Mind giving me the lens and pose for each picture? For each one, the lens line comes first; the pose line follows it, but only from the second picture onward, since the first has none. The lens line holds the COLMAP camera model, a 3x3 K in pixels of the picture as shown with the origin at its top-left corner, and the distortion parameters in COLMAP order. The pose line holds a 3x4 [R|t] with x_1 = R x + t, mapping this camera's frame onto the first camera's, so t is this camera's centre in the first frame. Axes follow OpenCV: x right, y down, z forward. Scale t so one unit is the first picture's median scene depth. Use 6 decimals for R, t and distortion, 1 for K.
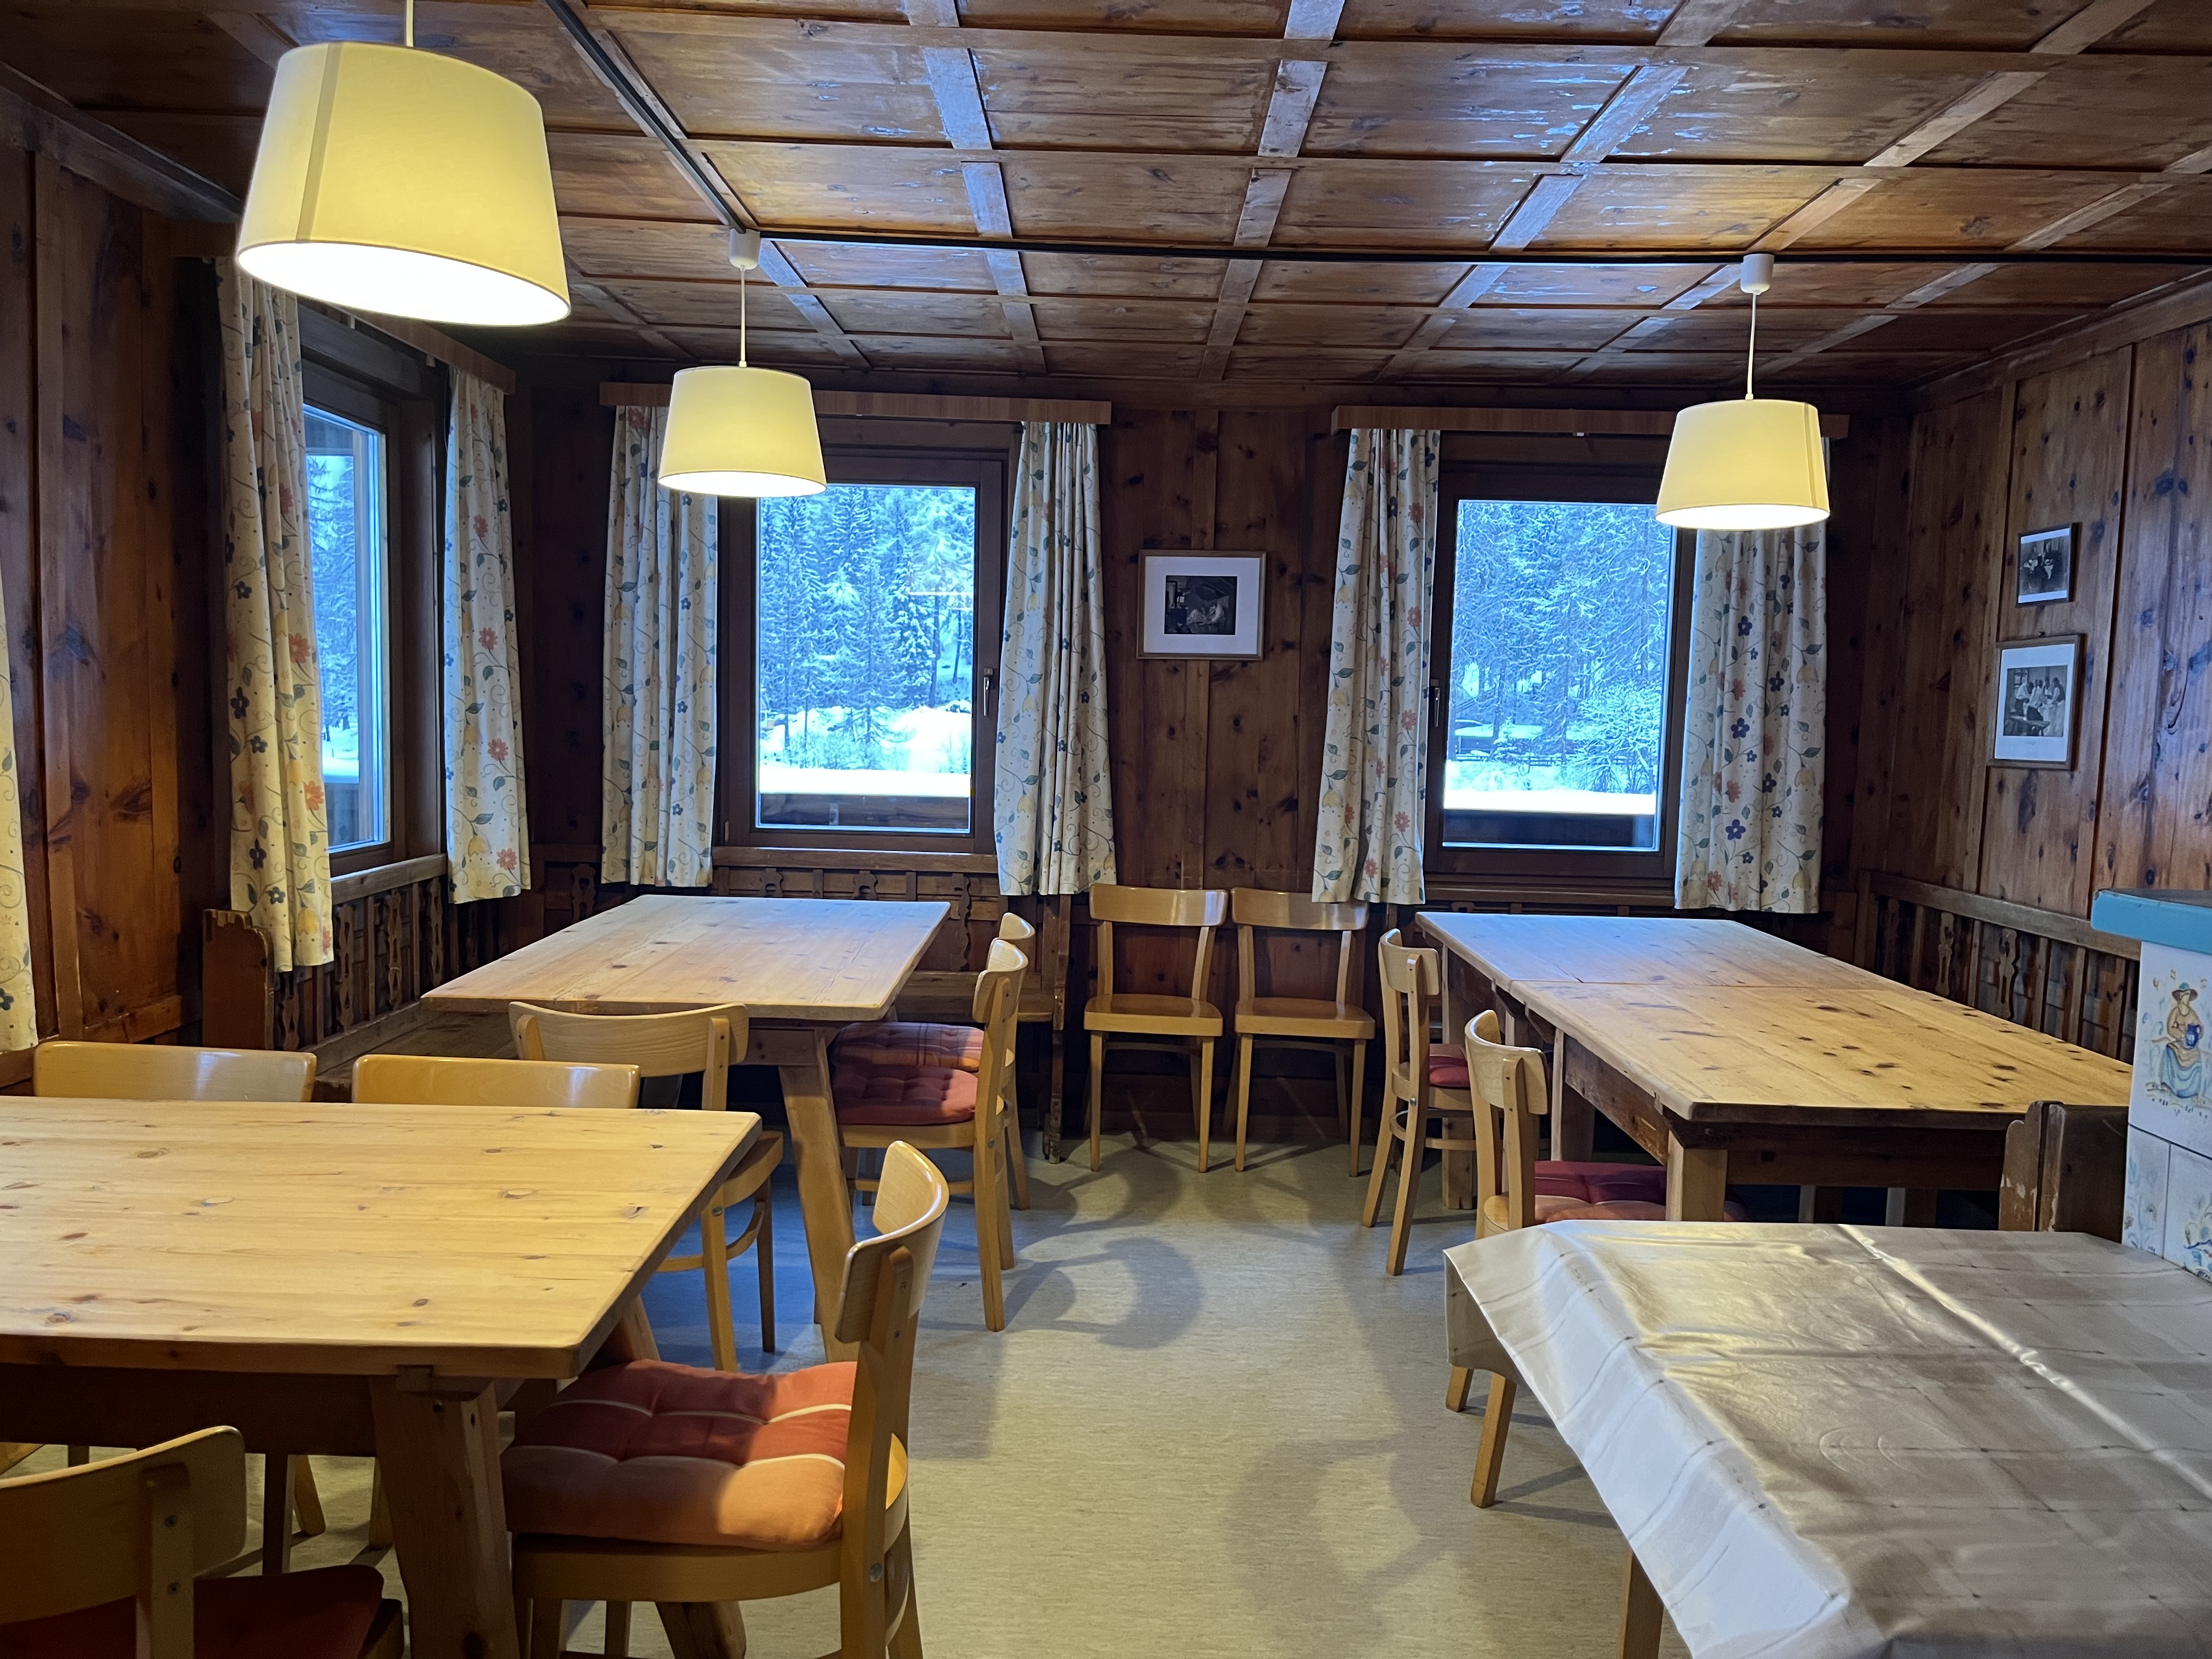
lens RADIAL K [[1677.7, 0, 1126.0], [0, 1677.7, 843.5], [0, 0, 1]] dist [0.073773, -0.099153]
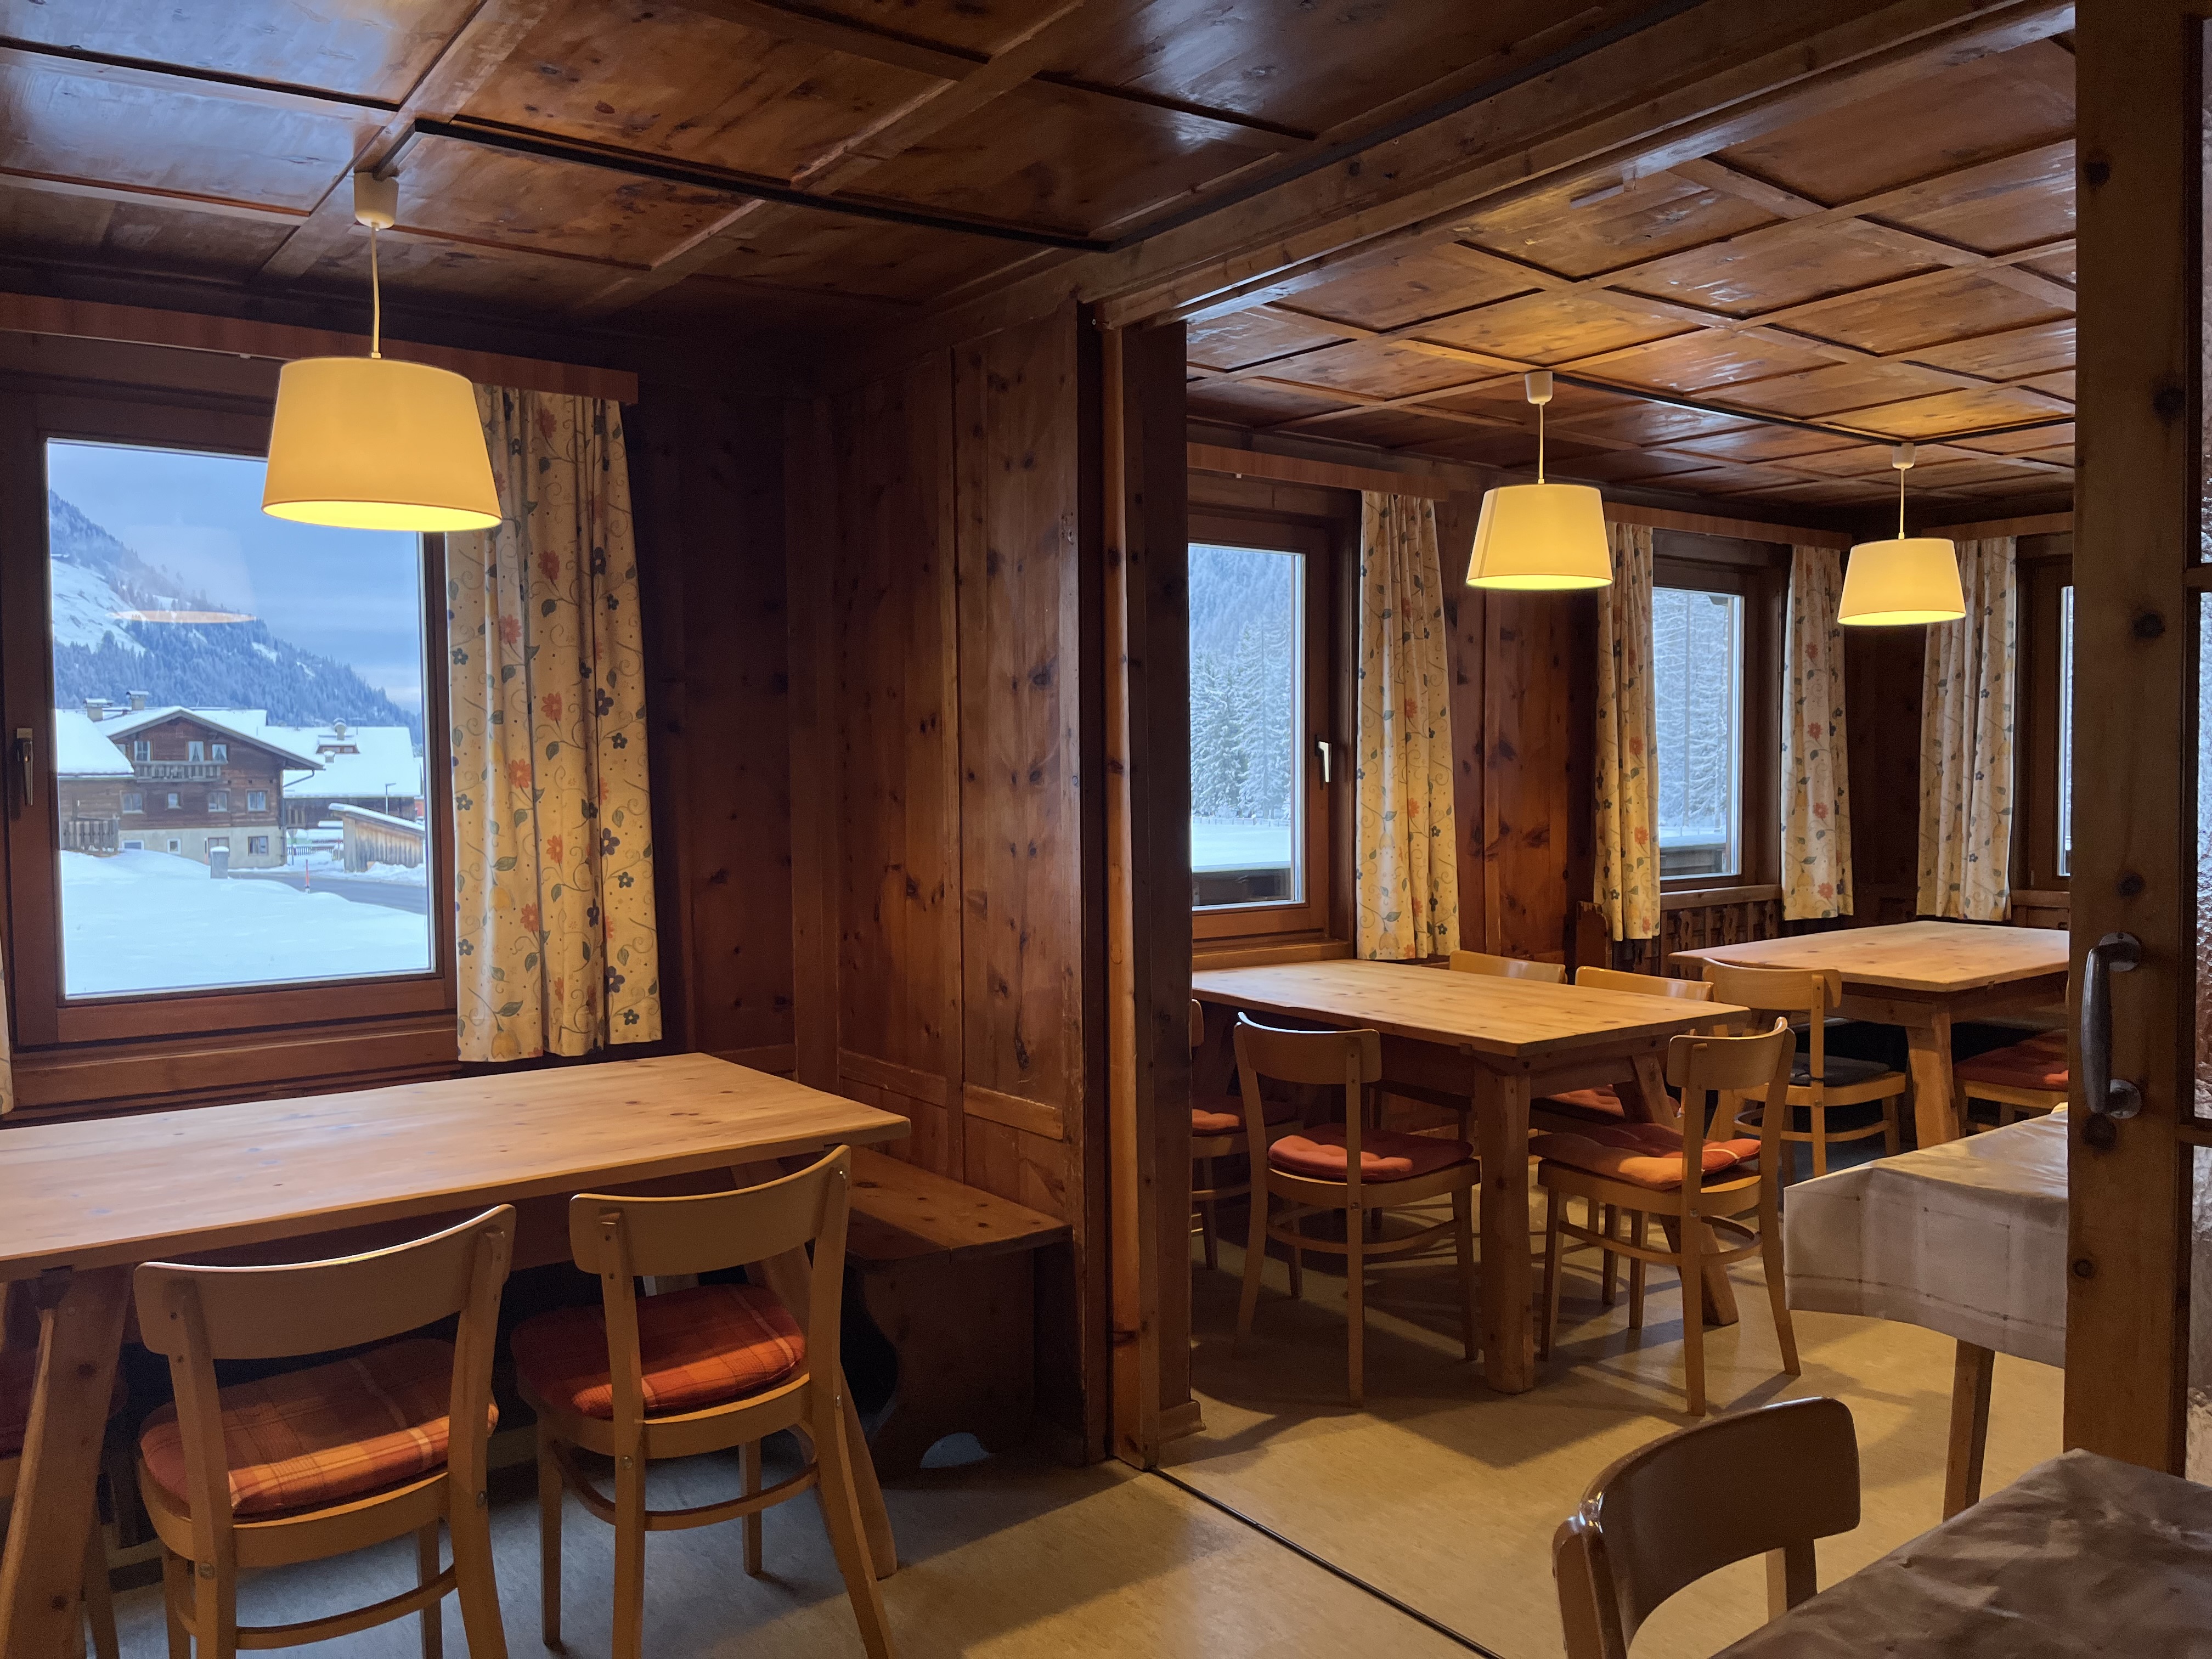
lens RADIAL K [[1624.4, 0, 1106.0], [0, 1624.4, 829.5], [0, 0, 1]] dist [0.105087, -0.198267]
pose [[0.585188, 0.000161, -0.810898, 0.375685], [-0.046902, 0.998333, -0.033648, 0.032599], [0.809540, 0.057723, 0.584220, -0.253665]]
